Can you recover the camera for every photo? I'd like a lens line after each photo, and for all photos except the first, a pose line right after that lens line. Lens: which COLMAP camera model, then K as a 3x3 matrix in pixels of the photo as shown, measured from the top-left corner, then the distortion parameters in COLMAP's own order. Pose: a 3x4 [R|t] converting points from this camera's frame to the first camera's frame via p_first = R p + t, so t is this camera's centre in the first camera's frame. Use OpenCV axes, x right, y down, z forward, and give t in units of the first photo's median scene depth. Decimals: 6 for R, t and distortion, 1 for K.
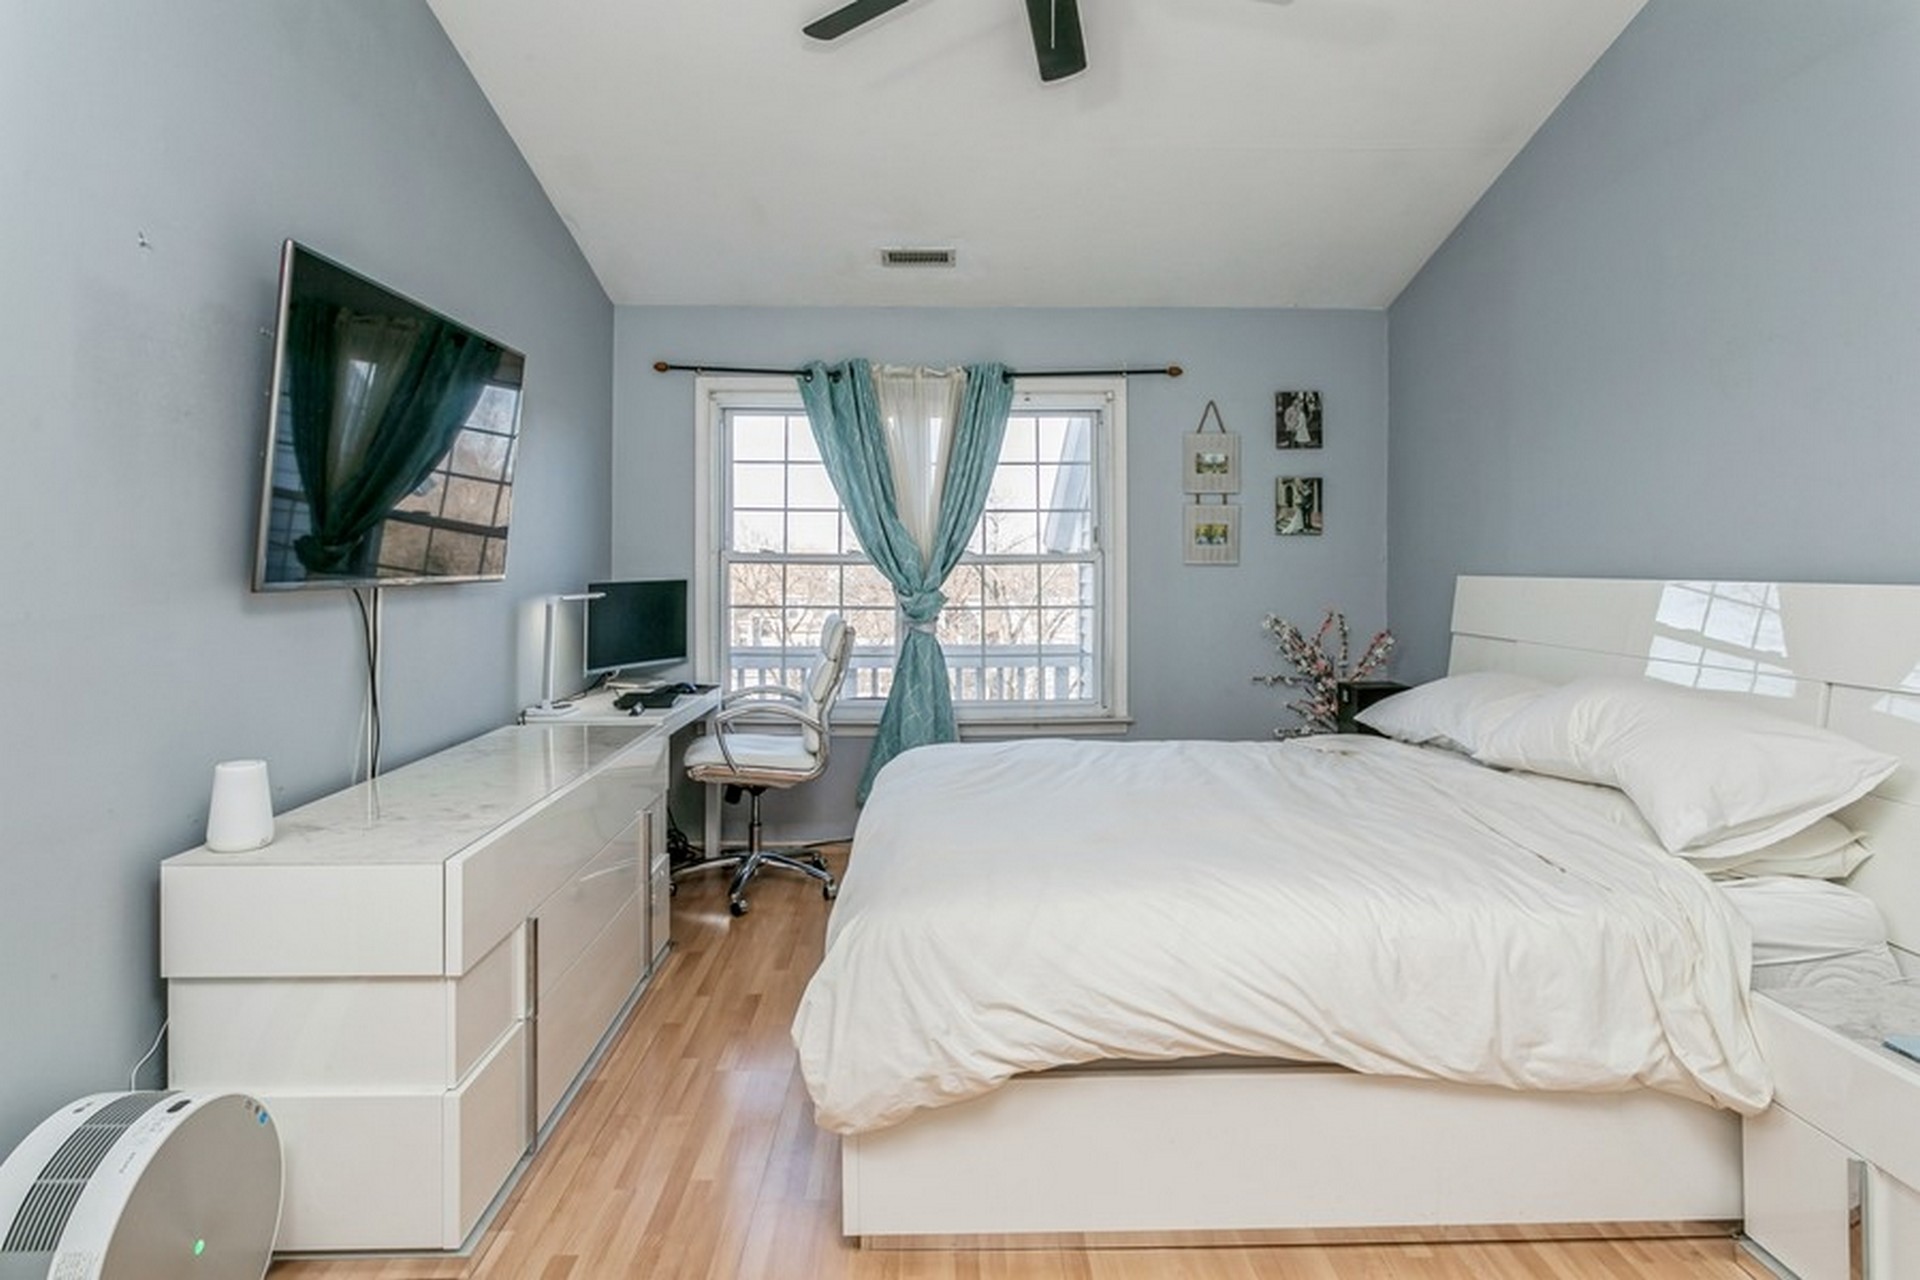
lens RADIAL K [[1080.0, 0, 960.7], [0, 1080.0, 582.4], [0, 0, 1]] dist [-0.016611, 0.007190]
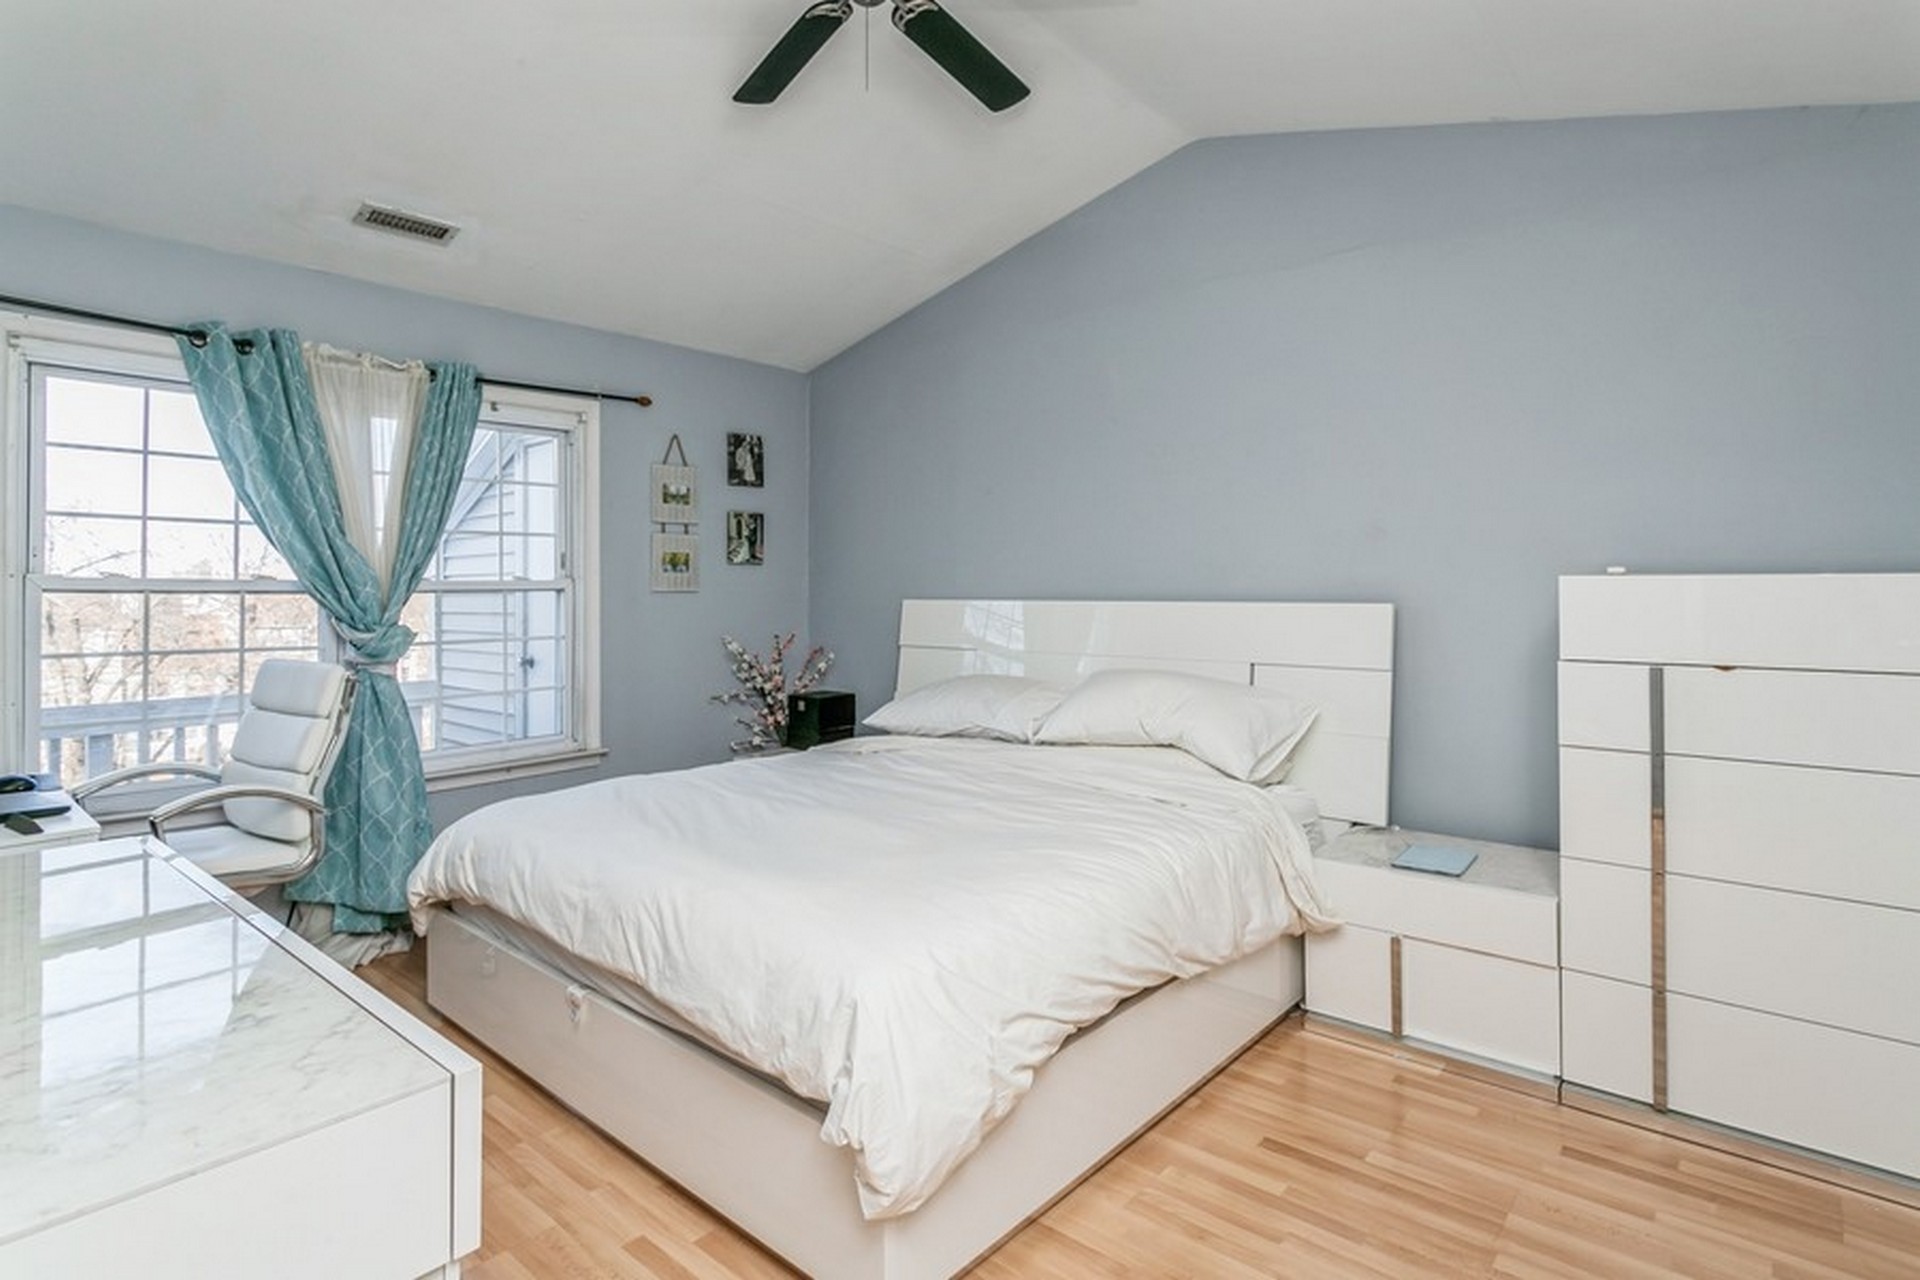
lens RADIAL K [[986.0, 0, 962.0], [0, 986.0, 591.8], [0, 0, 1]] dist [-0.002533, 0.001064]
pose [[0.669227, -0.005157, 0.743040, -0.290948], [0.015069, 0.999864, -0.006632, -0.005836], [-0.742905, 0.015635, 0.669214, 0.160882]]
